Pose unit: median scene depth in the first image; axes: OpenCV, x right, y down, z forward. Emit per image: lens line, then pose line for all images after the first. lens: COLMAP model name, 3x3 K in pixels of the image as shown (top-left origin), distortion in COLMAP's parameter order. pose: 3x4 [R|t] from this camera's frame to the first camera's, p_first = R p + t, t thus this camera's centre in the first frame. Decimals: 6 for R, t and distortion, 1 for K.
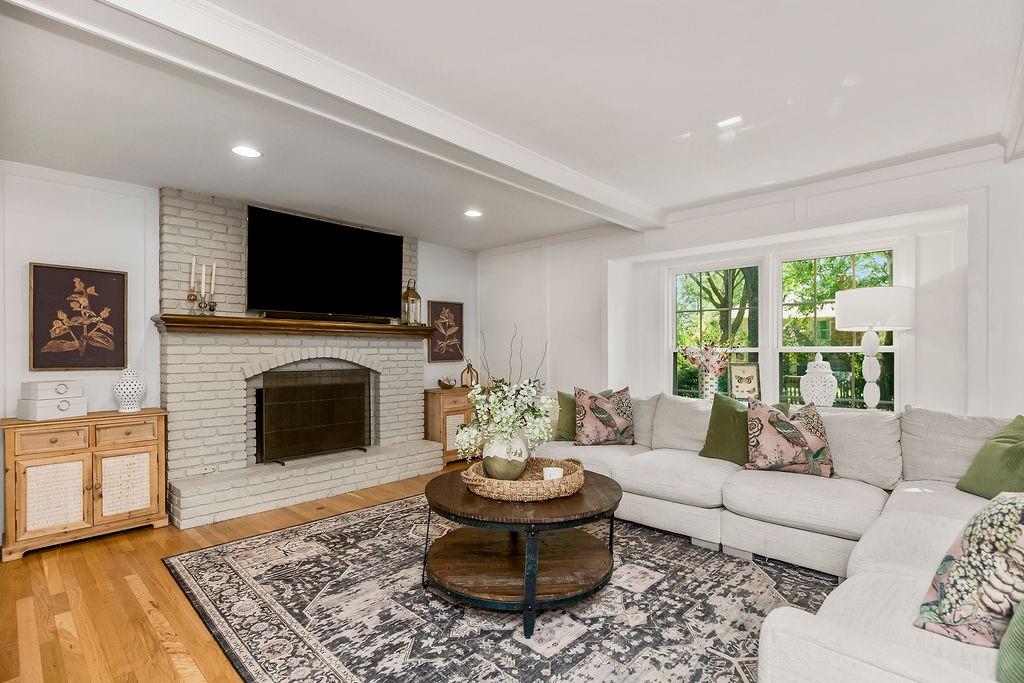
lens RADIAL K [[484.3, 0, 513.1], [0, 484.3, 348.8], [0, 0, 1]] dist [-0.002824, -0.000257]
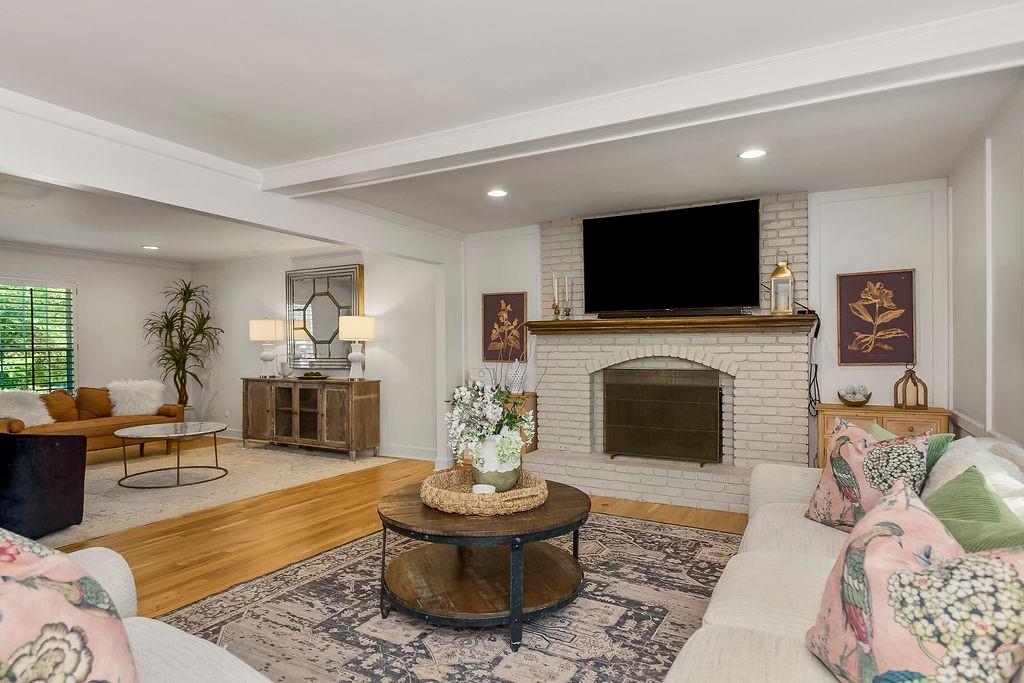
lens RADIAL K [[576.5, 0, 511.7], [0, 576.5, 348.5], [0, 0, 1]] dist [0.000155, -0.000982]
pose [[0.252068, 0.000722, -0.967709, 0.714495], [0.007769, 0.999966, 0.002770, -0.002254], [0.967678, -0.008216, 0.252053, 0.508168]]
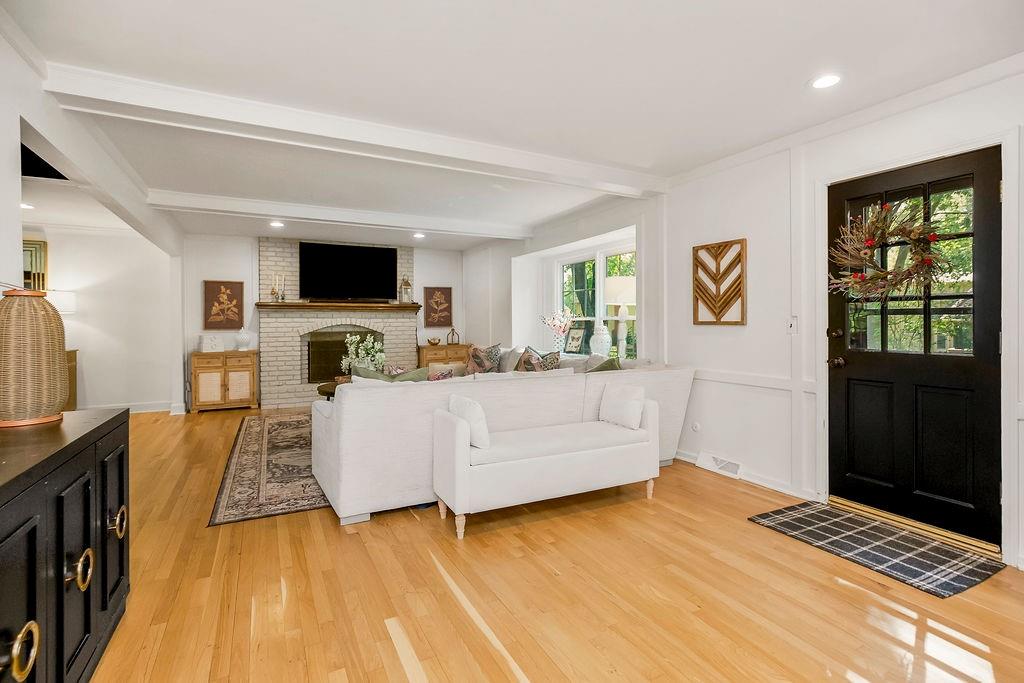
lens RADIAL K [[484.3, 0, 510.1], [0, 484.3, 319.9], [0, 0, 1]] dist [-0.002824, -0.000257]
pose [[0.943394, -0.005423, -0.331629, 0.833757], [0.006376, 0.999978, 0.001786, 0.003140], [0.331612, -0.003799, 0.943408, -0.482513]]
